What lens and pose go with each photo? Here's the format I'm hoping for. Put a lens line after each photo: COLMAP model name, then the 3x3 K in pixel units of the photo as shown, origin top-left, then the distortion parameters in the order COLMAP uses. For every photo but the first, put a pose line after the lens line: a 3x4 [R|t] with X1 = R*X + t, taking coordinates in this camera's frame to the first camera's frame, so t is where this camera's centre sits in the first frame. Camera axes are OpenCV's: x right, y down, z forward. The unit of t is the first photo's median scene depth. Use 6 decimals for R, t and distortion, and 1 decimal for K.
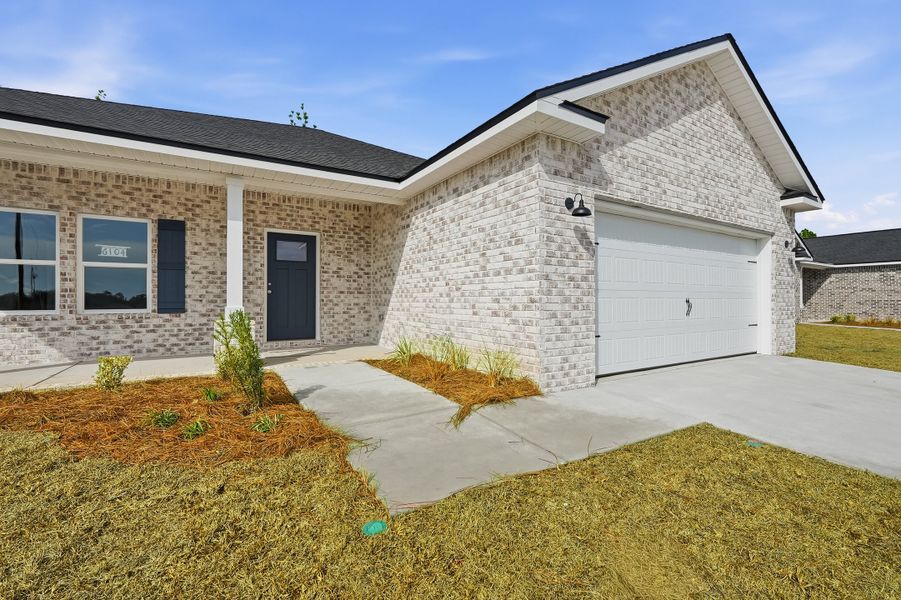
lens RADIAL K [[386.8, 0, 446.9], [0, 386.8, 296.2], [0, 0, 1]] dist [-0.000939, 0.000690]
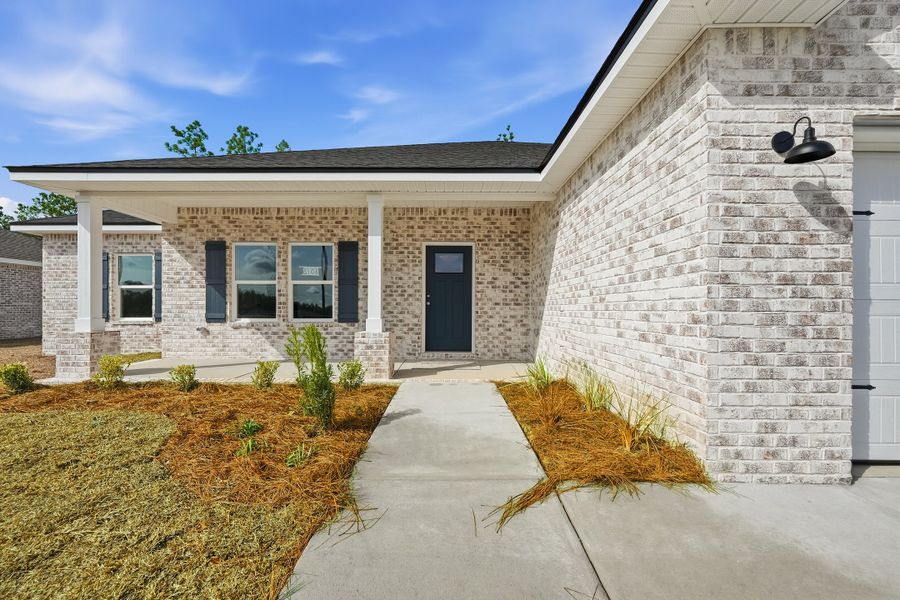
lens RADIAL K [[372.3, 0, 454.4], [0, 372.3, 309.4], [0, 0, 1]] dist [-0.001438, 0.001683]
pose [[0.860185, 0.004980, -0.509958, 0.148447], [0.000063, 0.999951, 0.009871, -0.007661], [0.509982, -0.008523, 0.860143, 0.246013]]
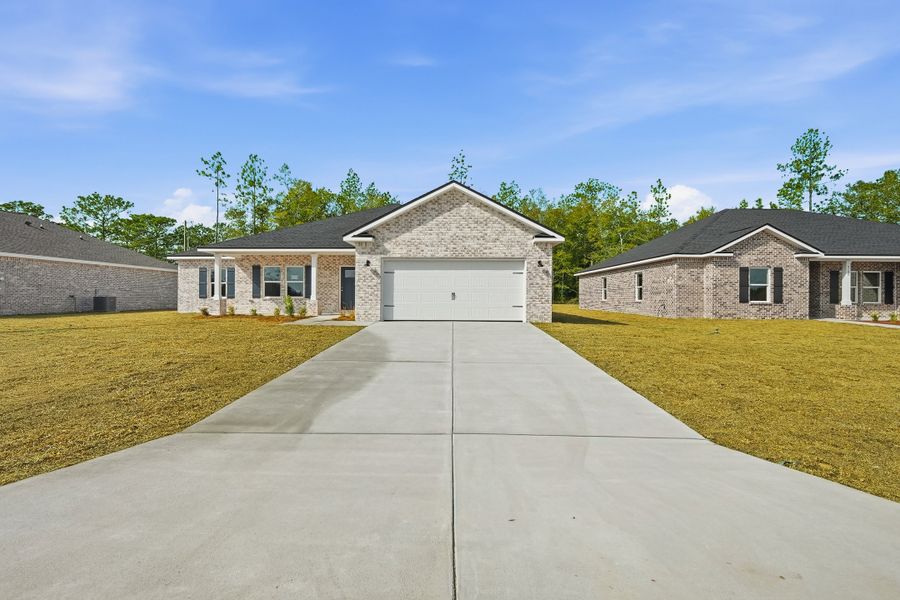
lens RADIAL K [[386.4, 0, 452.1], [0, 386.4, 303.8], [0, 0, 1]] dist [-0.000939, 0.000690]
pose [[0.847563, 0.014447, -0.530498, 2.027539], [-0.001921, 0.999706, 0.024156, 0.017520], [0.530691, -0.019455, 0.847342, -1.030360]]
